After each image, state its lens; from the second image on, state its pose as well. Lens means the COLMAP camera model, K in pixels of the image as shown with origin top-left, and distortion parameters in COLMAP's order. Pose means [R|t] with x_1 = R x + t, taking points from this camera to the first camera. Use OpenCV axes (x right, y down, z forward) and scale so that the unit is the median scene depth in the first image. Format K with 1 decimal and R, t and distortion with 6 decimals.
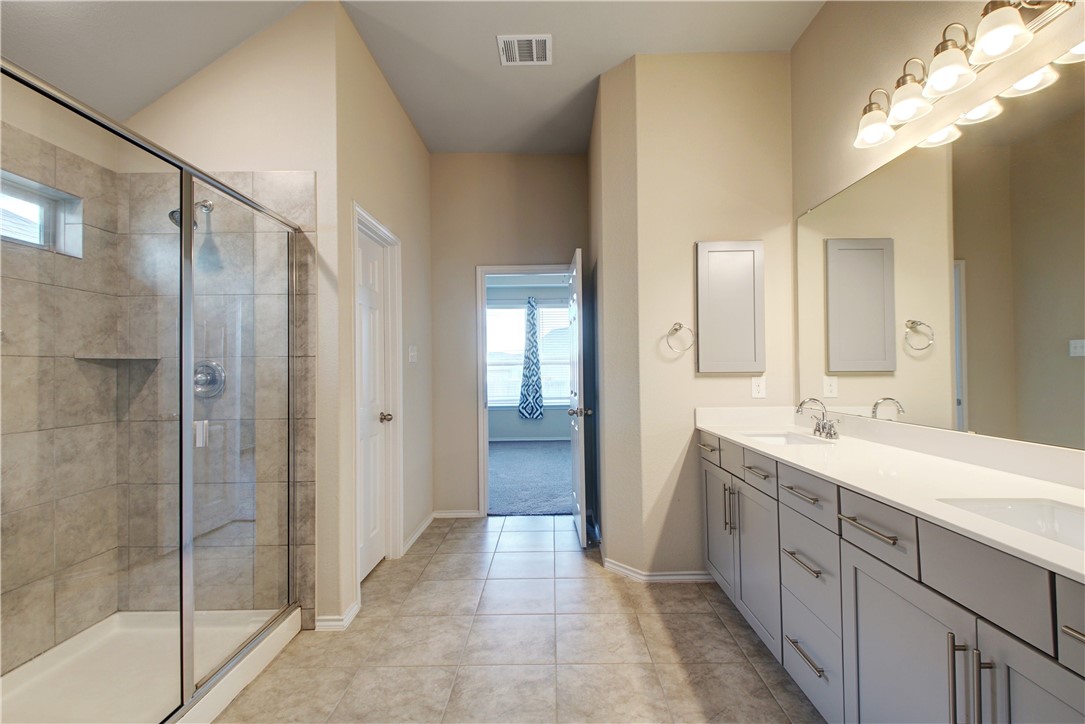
lens RADIAL K [[470.8, 0, 547.1], [0, 470.8, 362.4], [0, 0, 1]] dist [0.002411, 0.000286]
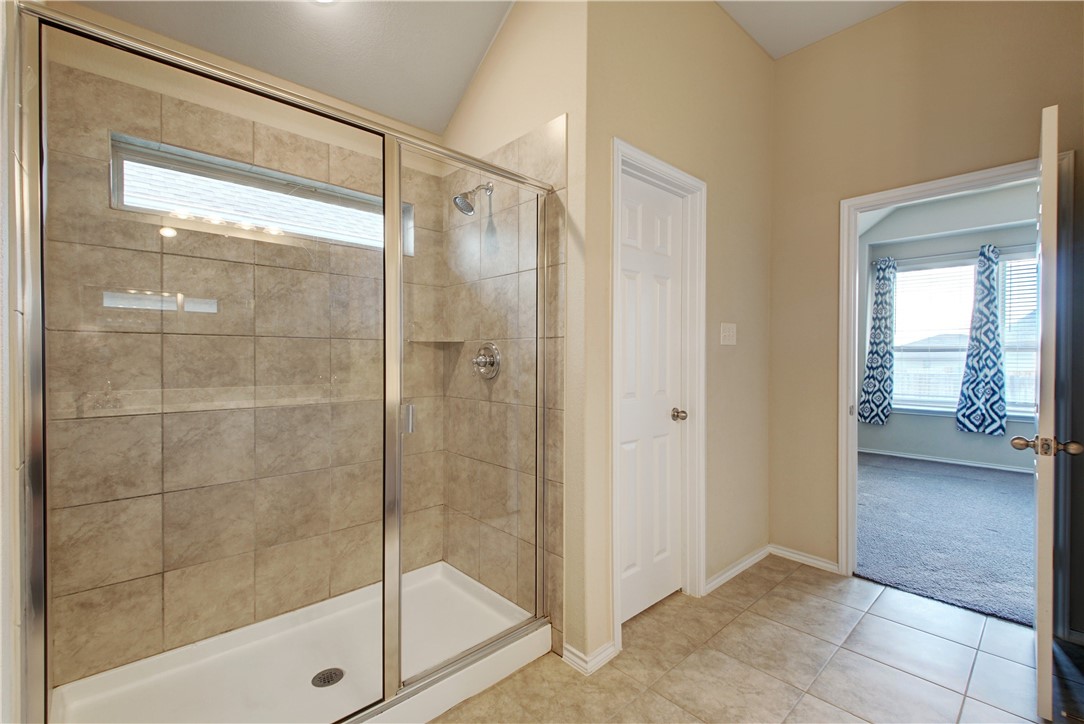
lens RADIAL K [[471.2, 0, 550.5], [0, 471.2, 361.0], [0, 0, 1]] dist [0.043654, -0.025375]
pose [[0.692933, 0.021674, -0.720676, 0.101498], [-0.001759, 0.999596, 0.028371, 0.006076], [0.721000, -0.018392, 0.692691, 0.390321]]
